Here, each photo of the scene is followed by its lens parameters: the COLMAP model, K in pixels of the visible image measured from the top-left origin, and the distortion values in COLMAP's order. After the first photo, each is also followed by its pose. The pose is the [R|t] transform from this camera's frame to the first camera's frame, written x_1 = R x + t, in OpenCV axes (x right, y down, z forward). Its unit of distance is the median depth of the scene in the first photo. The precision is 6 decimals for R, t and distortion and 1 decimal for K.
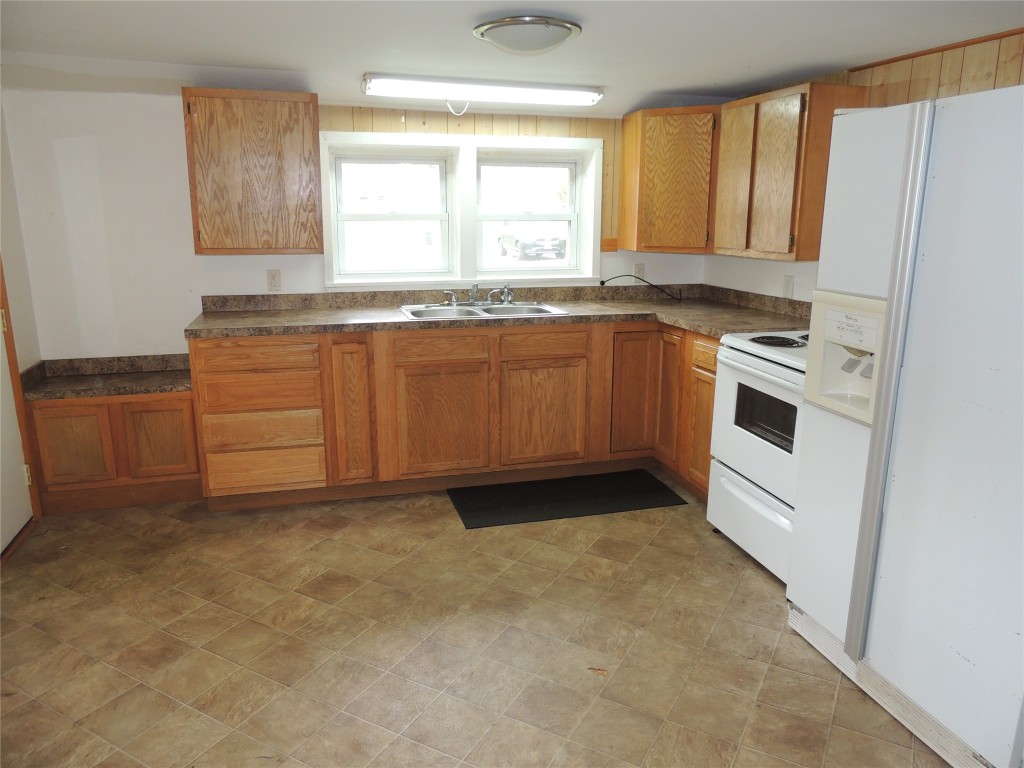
lens RADIAL K [[733.7, 0, 514.5], [0, 733.7, 383.4], [0, 0, 1]] dist [-0.017995, 0.005130]
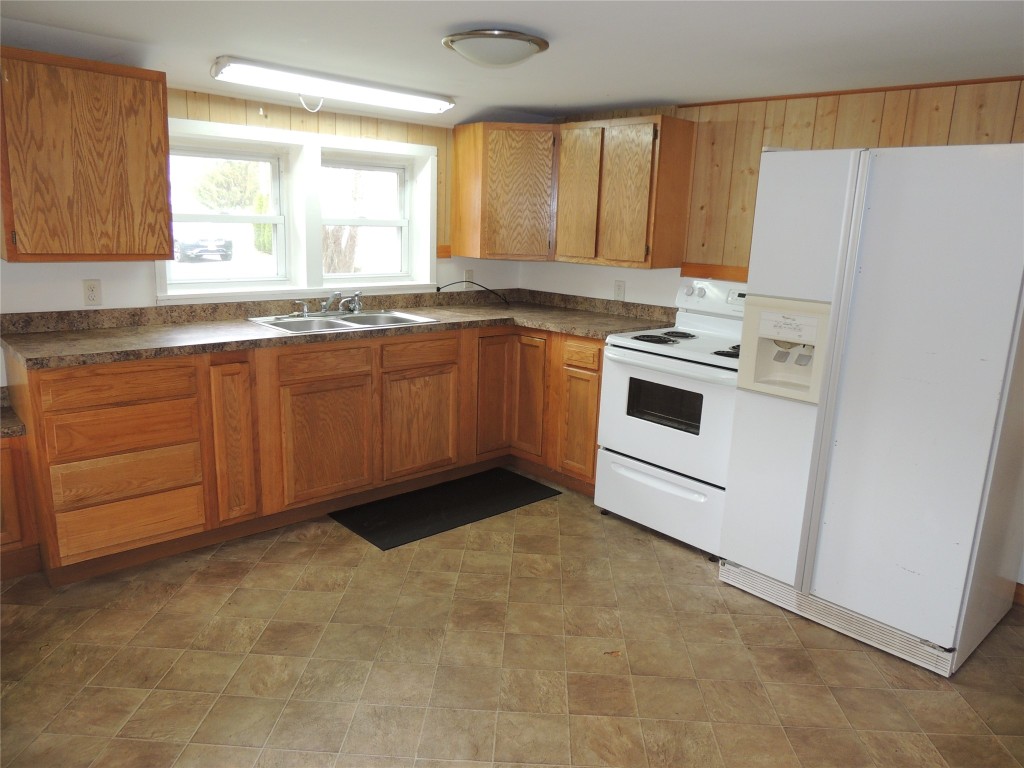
lens RADIAL K [[733.7, 0, 516.6], [0, 733.7, 383.6], [0, 0, 1]] dist [-0.017995, 0.005130]
pose [[0.890125, -0.072516, 0.449910, -0.317773], [0.073042, 0.997197, 0.016217, -0.020127], [-0.449824, 0.018427, 0.892927, 0.067336]]
